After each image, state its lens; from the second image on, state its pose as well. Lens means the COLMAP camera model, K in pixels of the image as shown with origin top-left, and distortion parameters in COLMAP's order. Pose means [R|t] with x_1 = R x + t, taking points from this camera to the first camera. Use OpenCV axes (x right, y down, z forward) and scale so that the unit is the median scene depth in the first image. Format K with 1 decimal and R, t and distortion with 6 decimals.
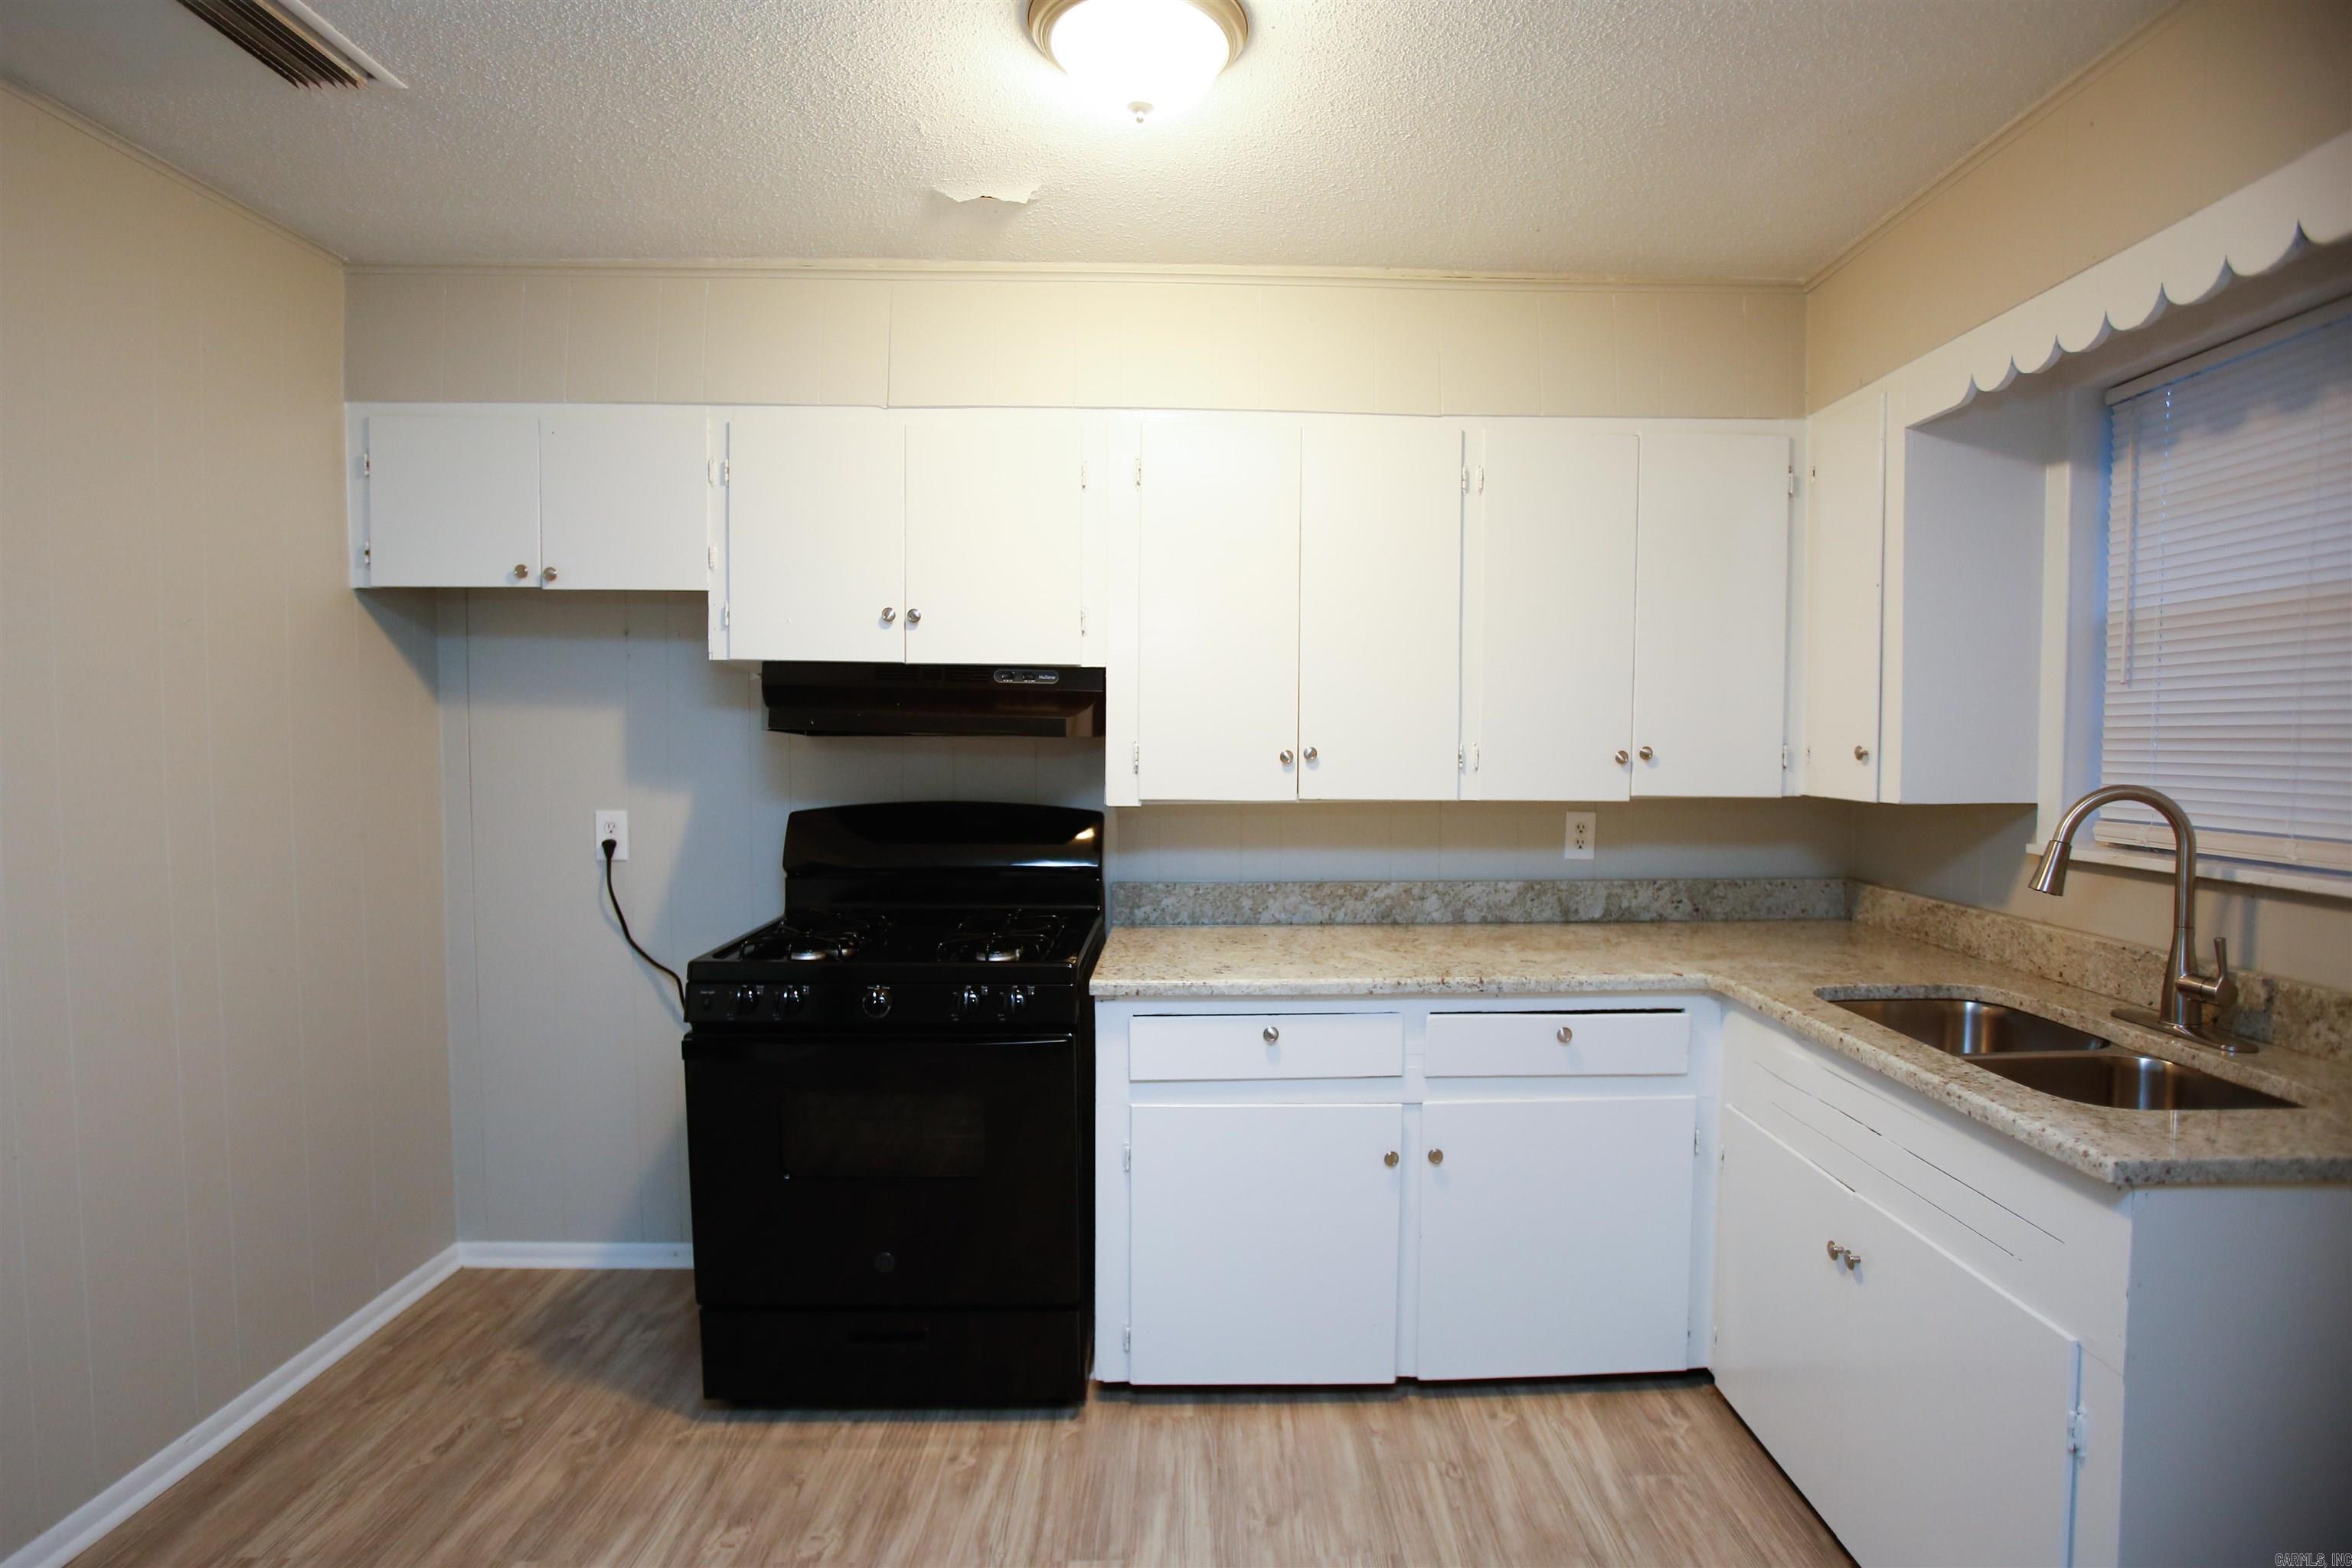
lens RADIAL K [[1185.3, 0, 1236.4], [0, 1185.3, 775.8], [0, 0, 1]] dist [-0.110435, 0.073067]
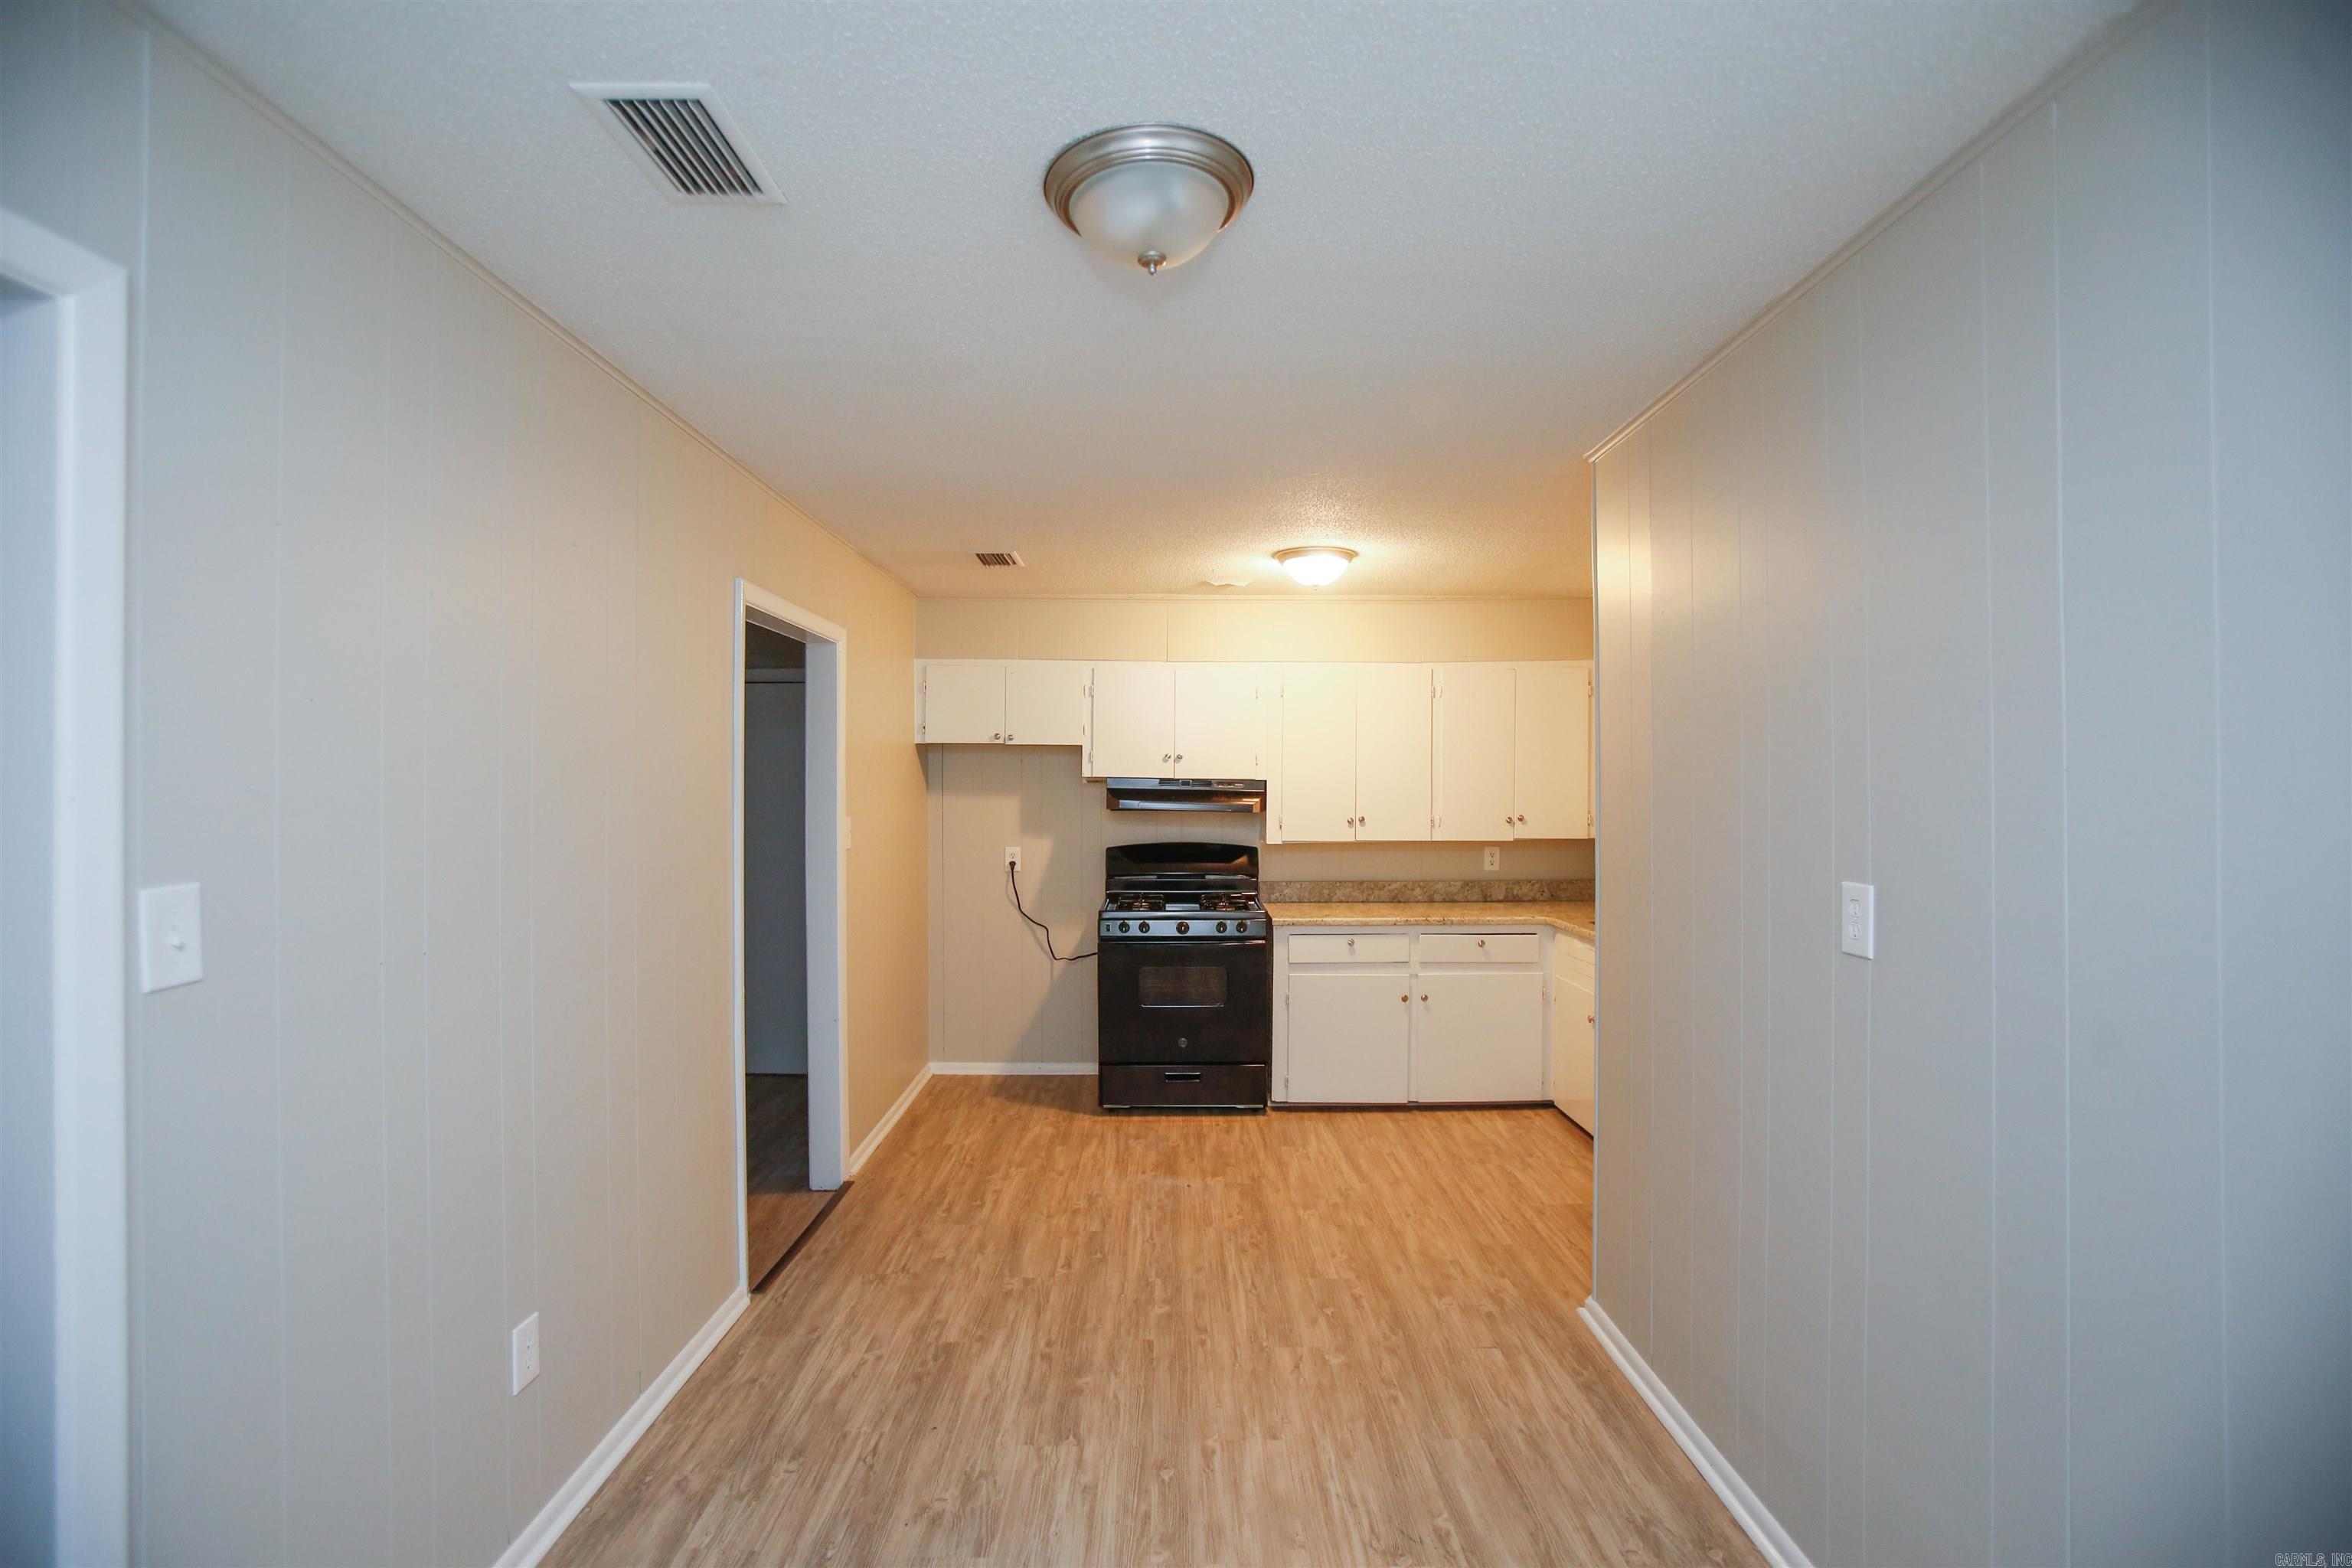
lens RADIAL K [[1083.8, 0, 1132.3], [0, 1083.8, 789.7], [0, 0, 1]] dist [-0.042959, -0.000106]
pose [[0.997749, -0.004588, -0.066909, -0.237293], [0.002344, 0.999433, -0.033577, -0.007647], [0.067025, 0.033344, 0.997194, -1.063544]]
